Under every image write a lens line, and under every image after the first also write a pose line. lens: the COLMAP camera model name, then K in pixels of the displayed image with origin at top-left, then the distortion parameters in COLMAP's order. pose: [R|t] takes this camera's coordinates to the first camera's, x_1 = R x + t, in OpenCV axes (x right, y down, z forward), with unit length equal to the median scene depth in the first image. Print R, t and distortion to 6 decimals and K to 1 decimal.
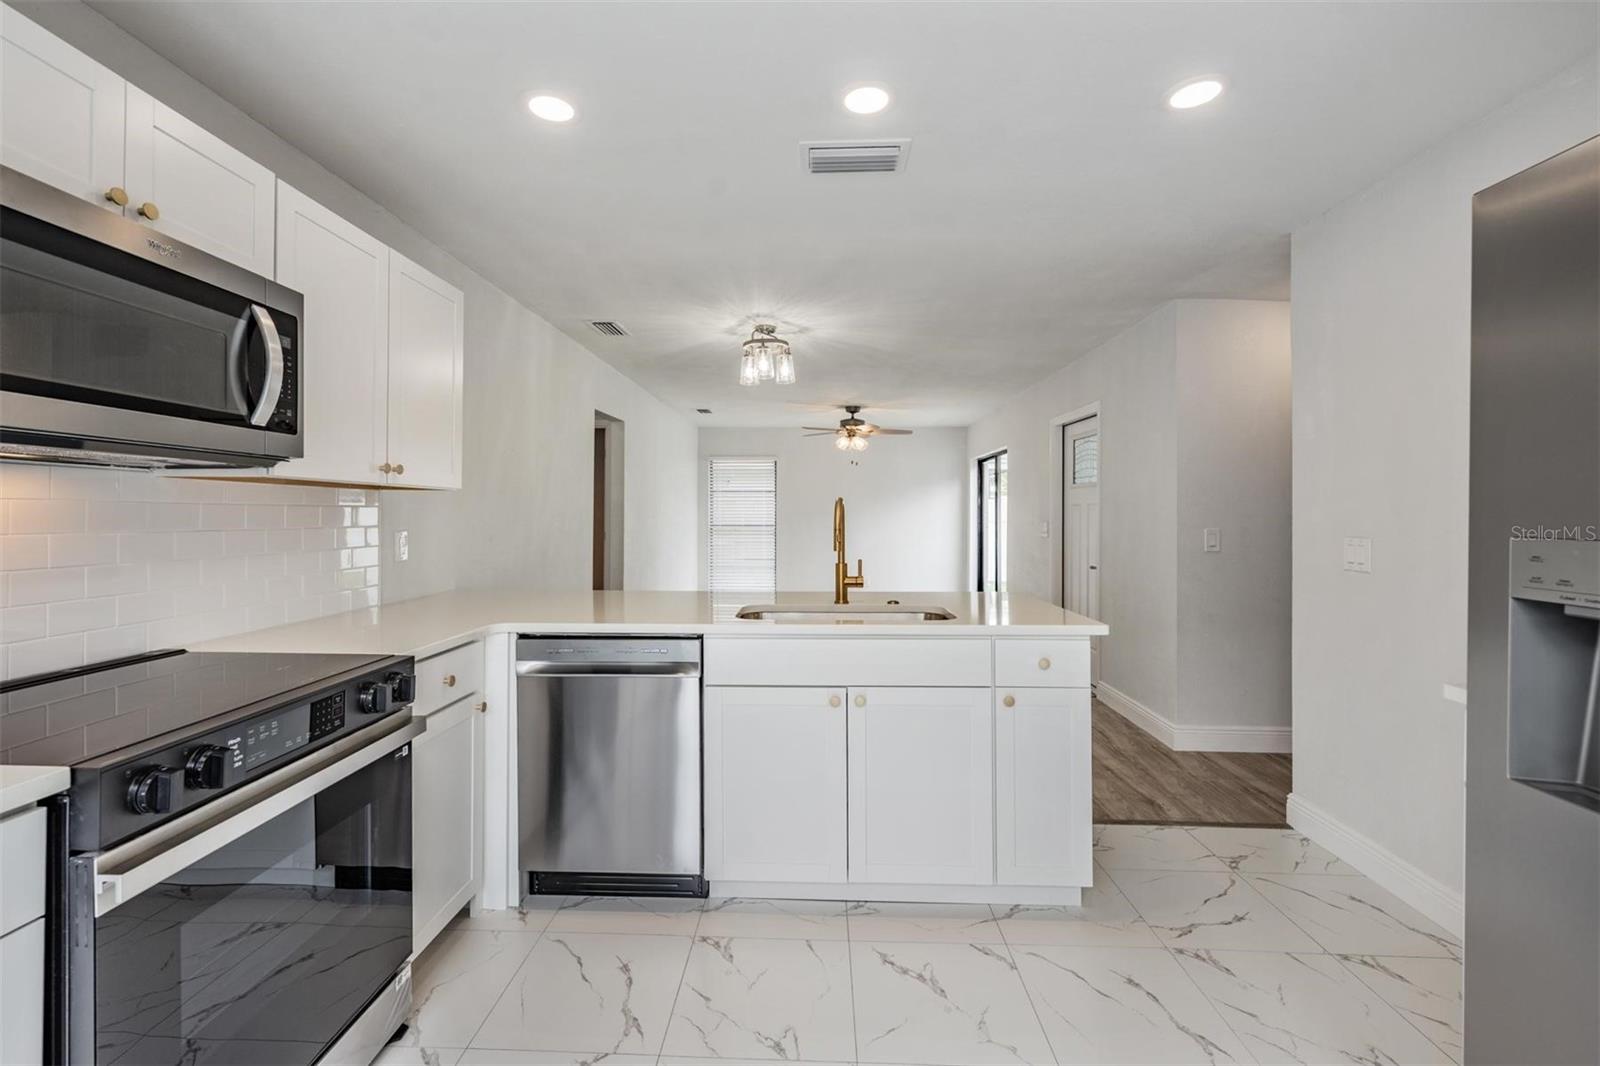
lens RADIAL K [[694.0, 0, 787.5], [0, 694.0, 505.7], [0, 0, 1]] dist [0.000121, -0.000540]
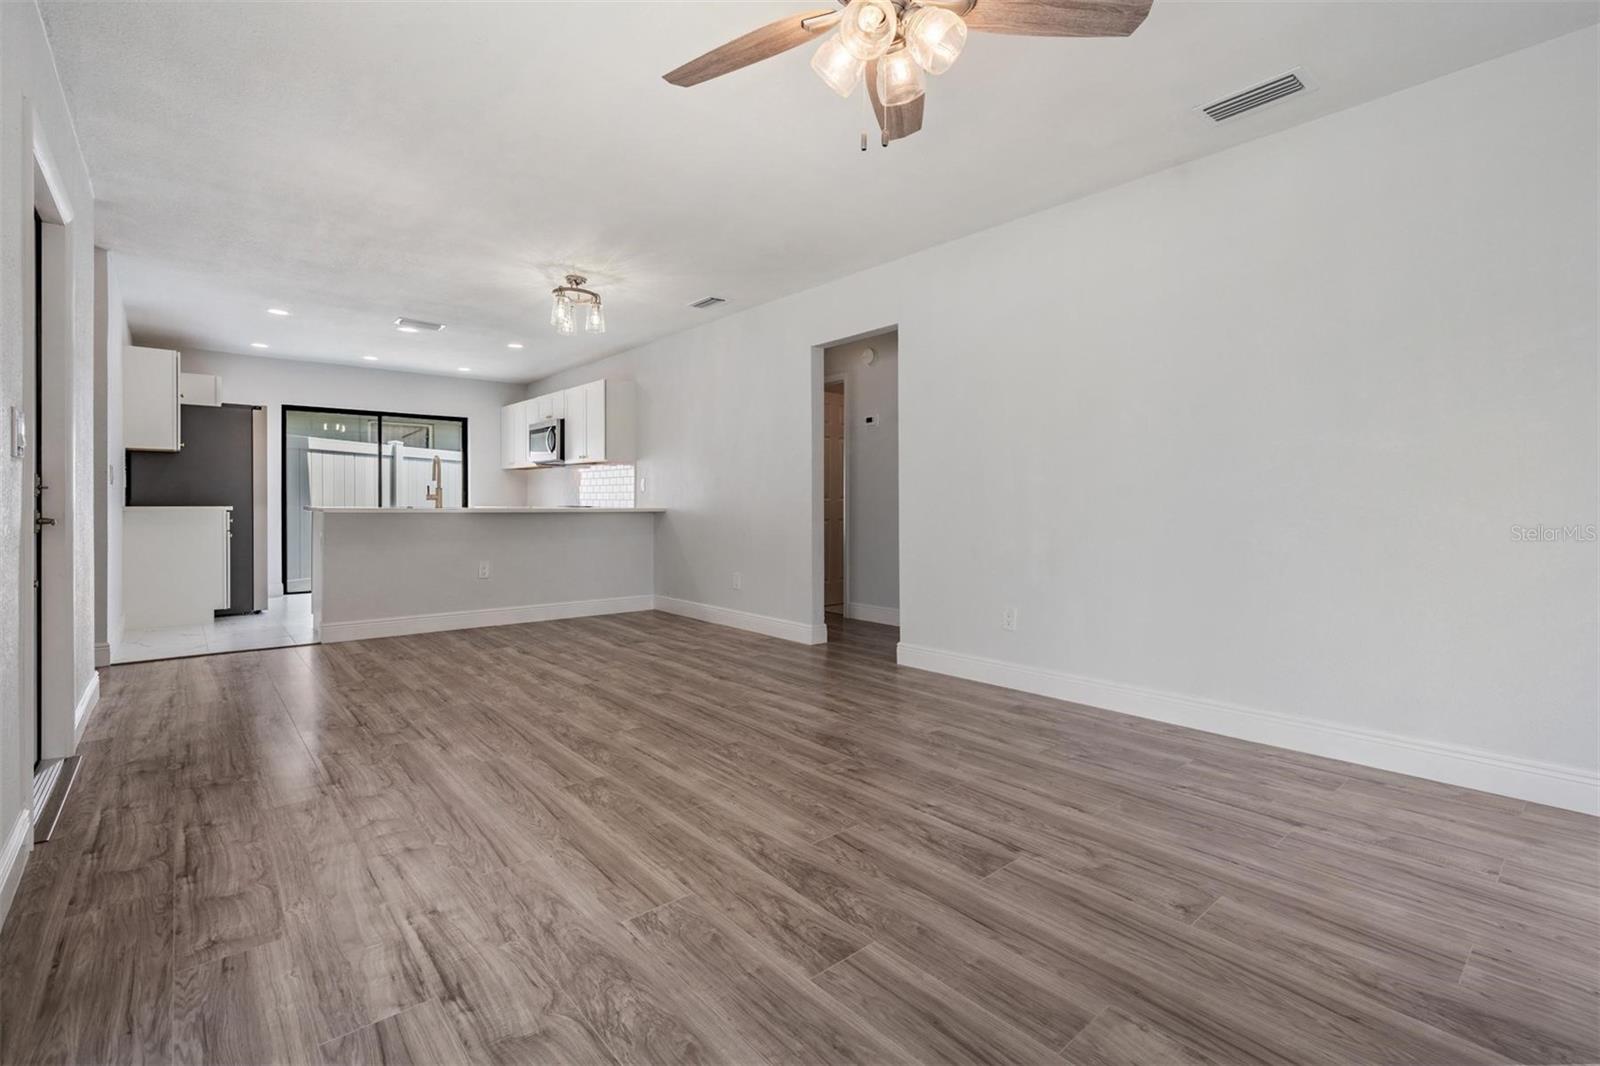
lens RADIAL K [[718.4, 0, 799.9], [0, 718.4, 504.6], [0, 0, 1]] dist [-0.000761, -0.000224]
pose [[-0.724568, -0.003393, -0.689195, 0.758709], [0.003286, 0.999960, -0.008378, 0.153426], [0.689196, -0.008335, -0.724527, 3.270672]]
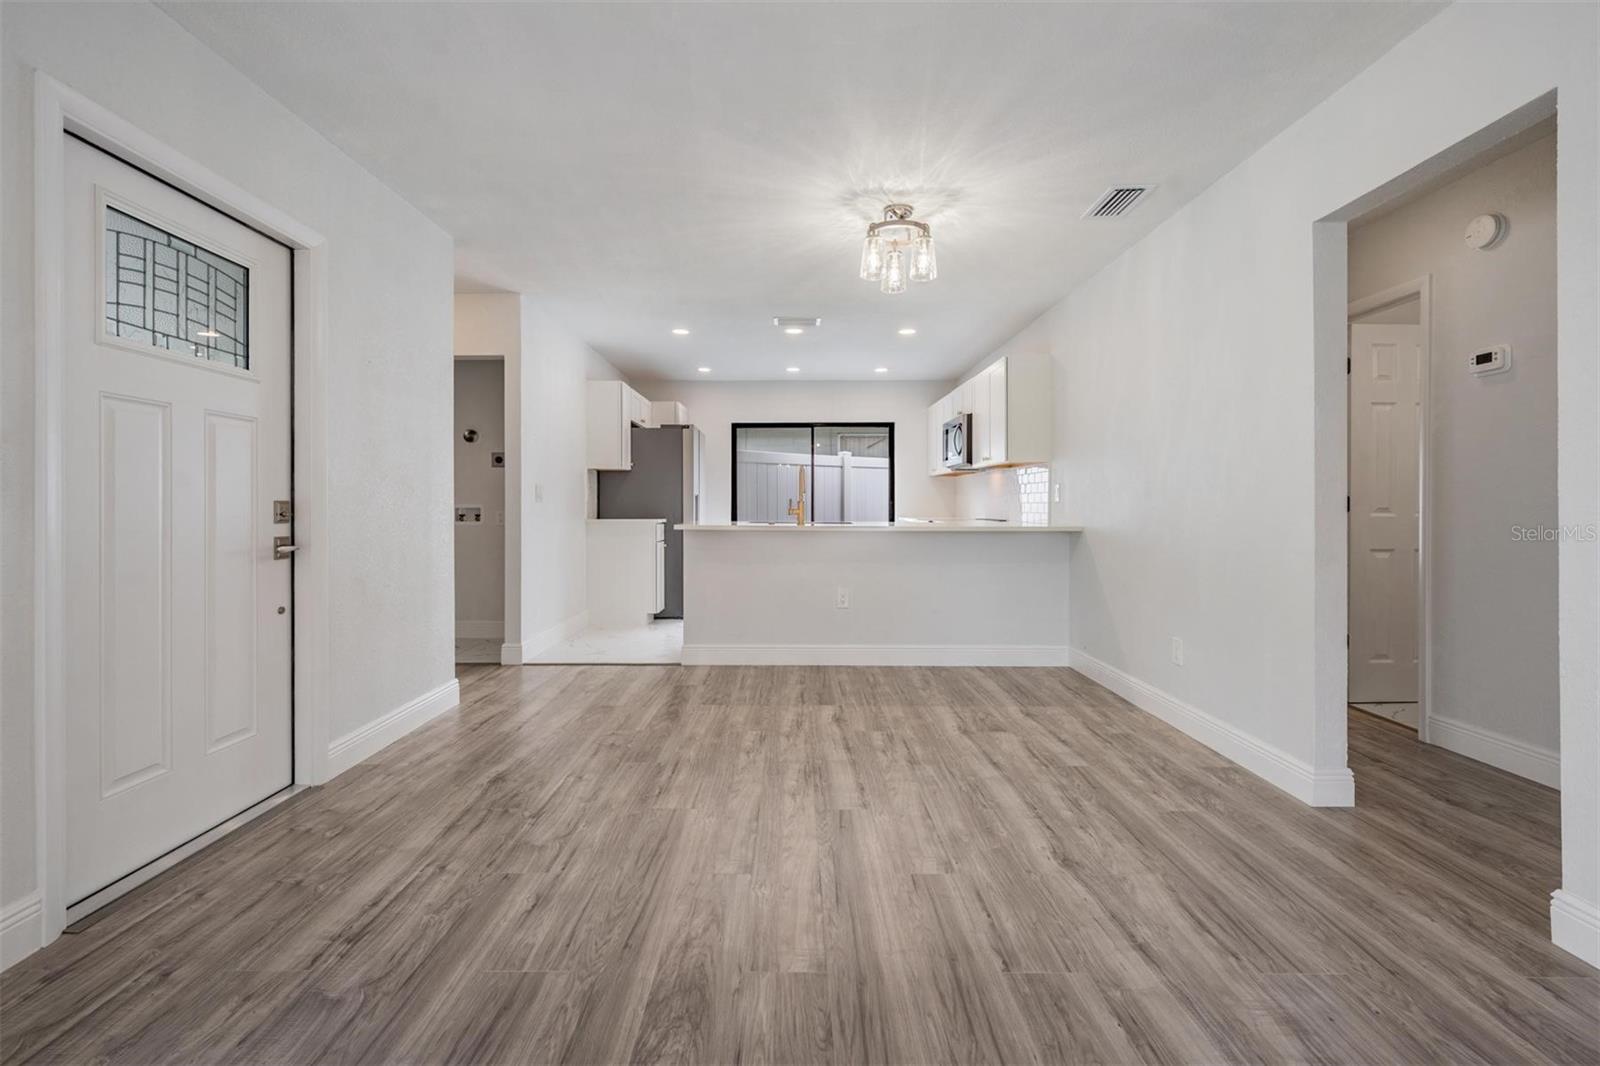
lens RADIAL K [[706.9, 0, 791.8], [0, 706.9, 508.7], [0, 0, 1]] dist [0.000427, -0.000177]
pose [[-0.998702, -0.004266, -0.050764, 0.194957], [-0.003896, 0.999965, -0.007379, 0.116837], [0.050794, -0.007171, -0.998683, 2.845669]]
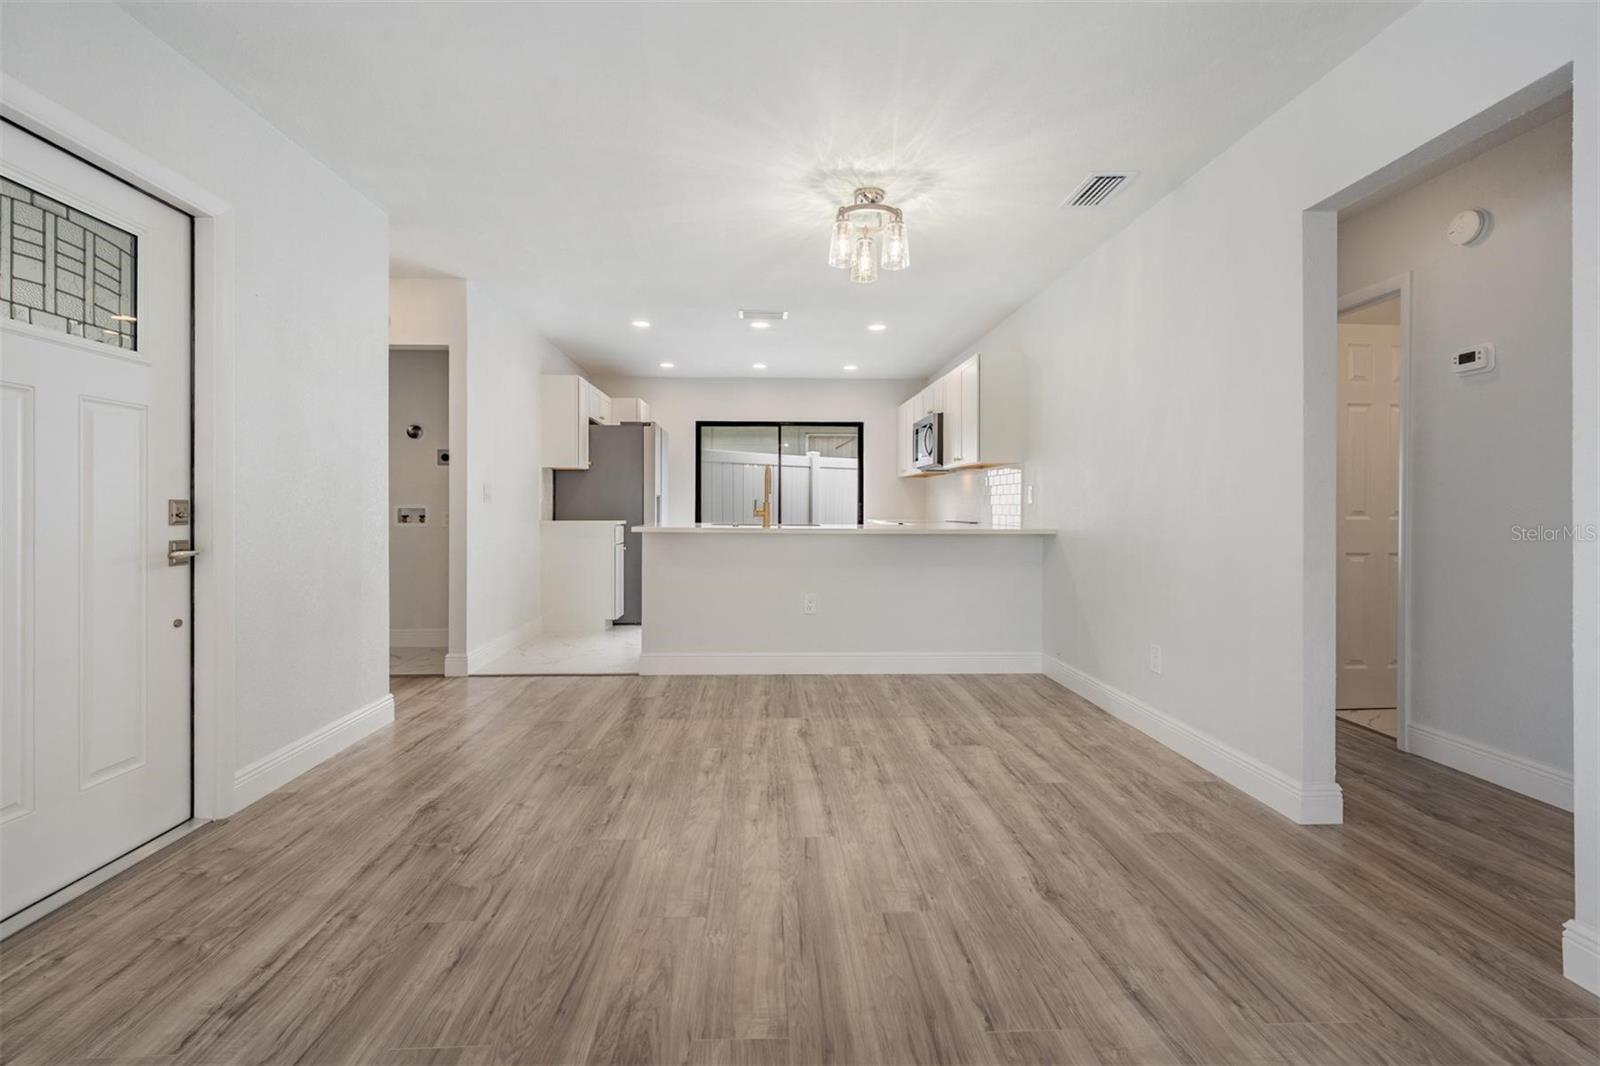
lens RADIAL K [[711.5, 0, 792.7], [0, 711.5, 510.5], [0, 0, 1]] dist [0.000454, 0.000229]
pose [[-0.995271, -0.006906, -0.096893, 0.184345], [-0.006245, 0.999955, -0.007119, 0.116019], [0.096938, -0.006481, -0.995269, 2.777472]]
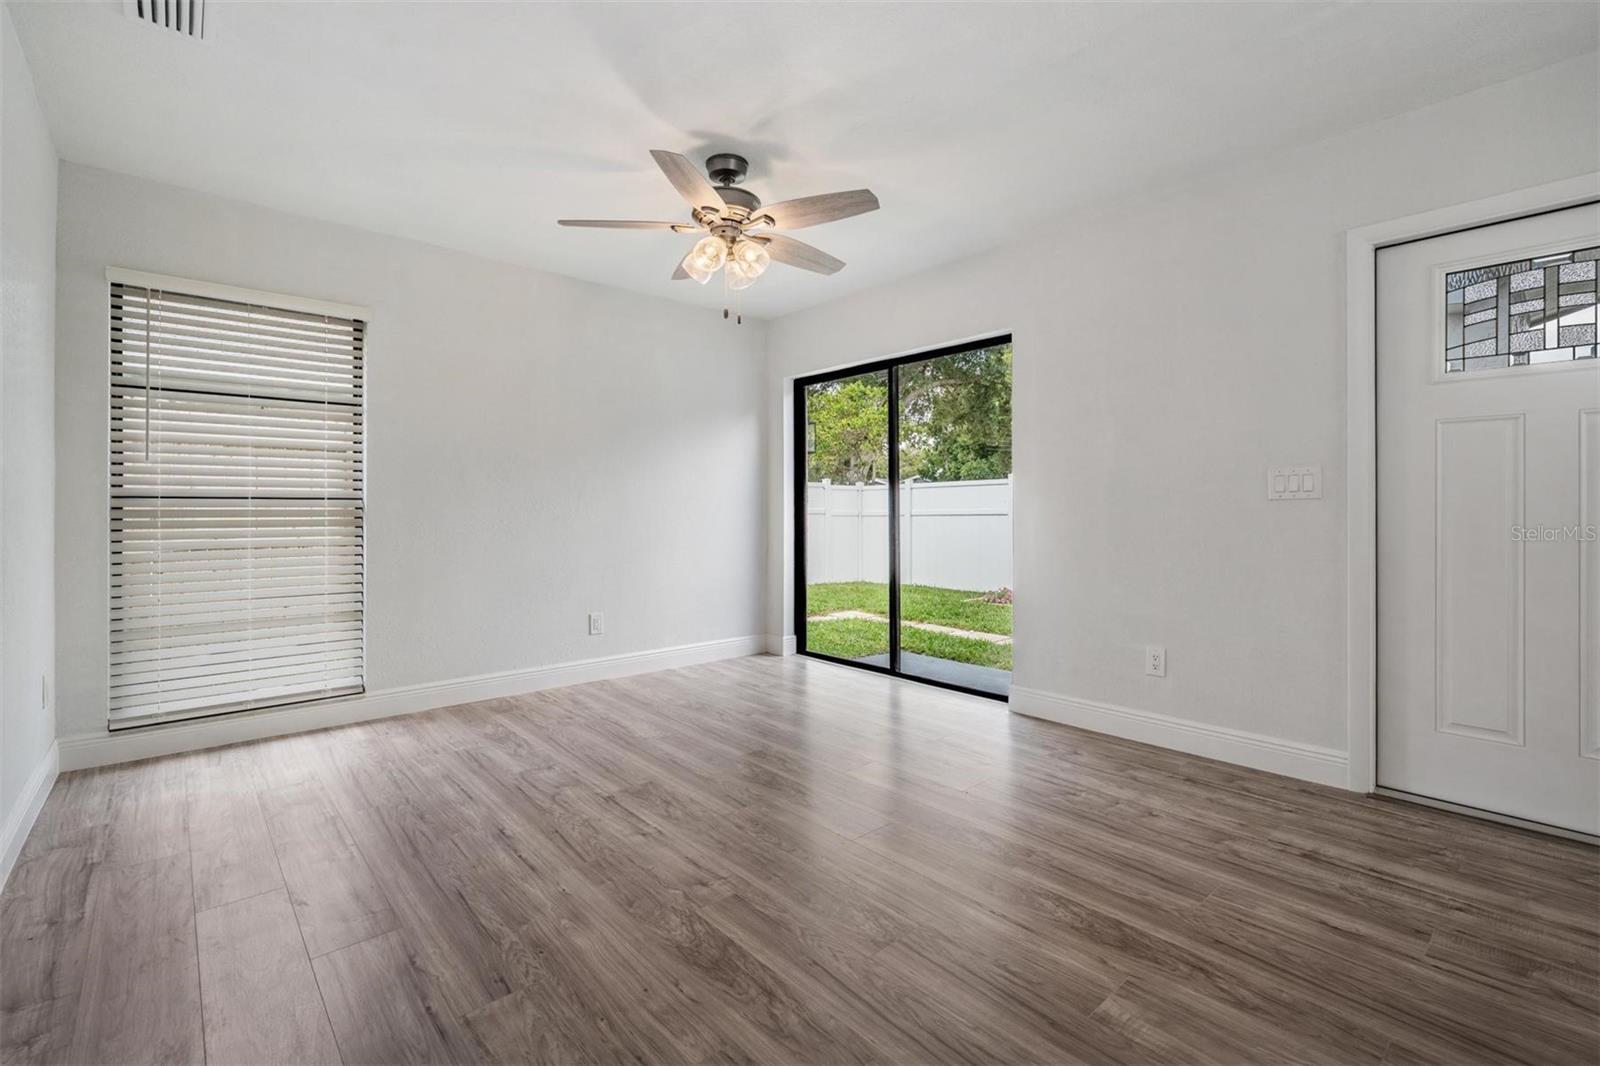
lens RADIAL K [[711.1, 0, 800.0], [0, 711.1, 507.2], [0, 0, 1]] dist [-0.000357, 0.000185]
pose [[0.712286, -0.001145, 0.701889, -0.405575], [-0.003052, 0.999984, 0.004728, 0.109175], [-0.701883, -0.005510, 0.712271, 2.021726]]
